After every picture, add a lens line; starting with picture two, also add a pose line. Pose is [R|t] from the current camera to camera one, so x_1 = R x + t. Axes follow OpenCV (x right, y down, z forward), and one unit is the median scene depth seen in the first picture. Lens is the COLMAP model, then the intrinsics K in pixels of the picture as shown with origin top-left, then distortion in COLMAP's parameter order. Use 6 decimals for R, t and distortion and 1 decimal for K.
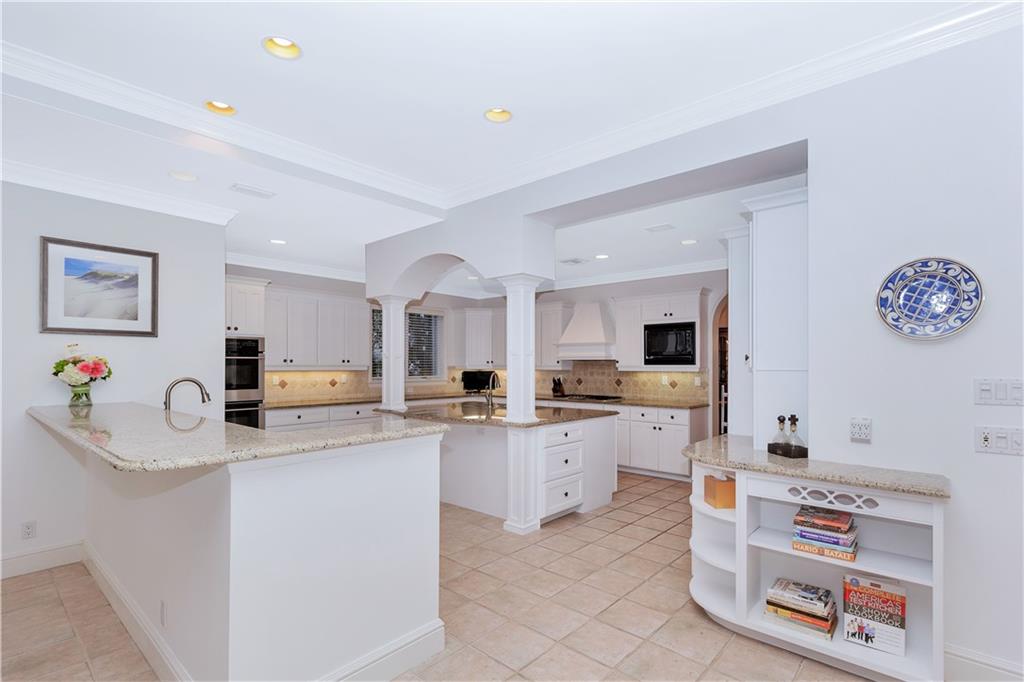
lens RADIAL K [[493.6, 0, 516.6], [0, 493.6, 361.0], [0, 0, 1]] dist [0.003230, 0.000540]
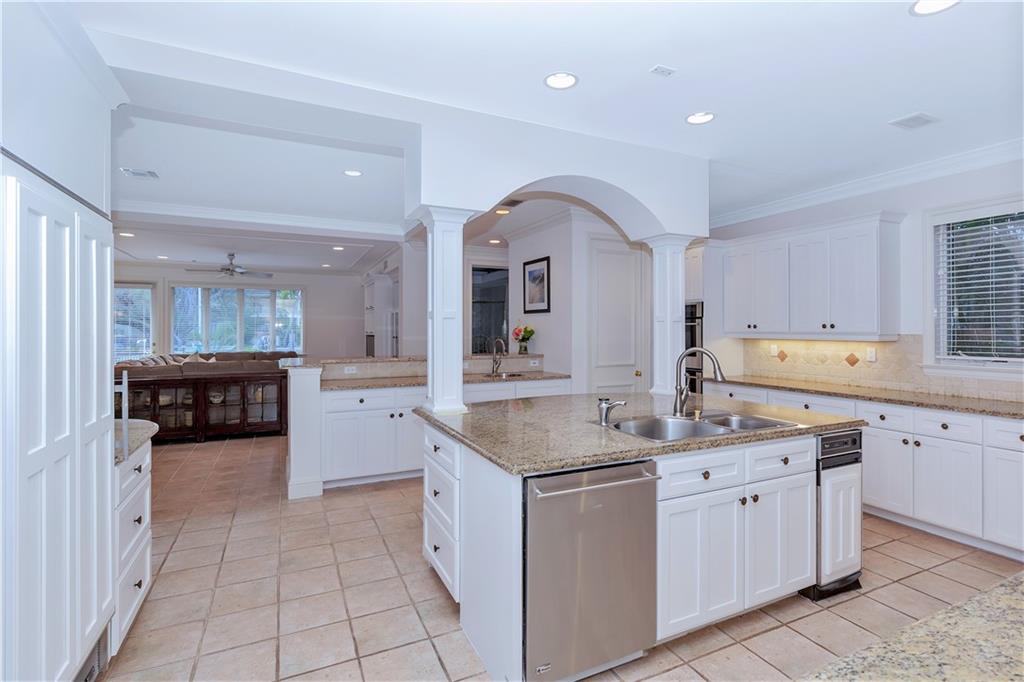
lens RADIAL K [[493.6, 0, 512.4], [0, 493.6, 334.0], [0, 0, 1]] dist [0.003230, 0.000540]
pose [[-0.392977, 0.007321, -0.919519, 0.484869], [0.005979, 0.999968, 0.005406, 0.005759], [0.919529, -0.003373, -0.393008, 1.045088]]
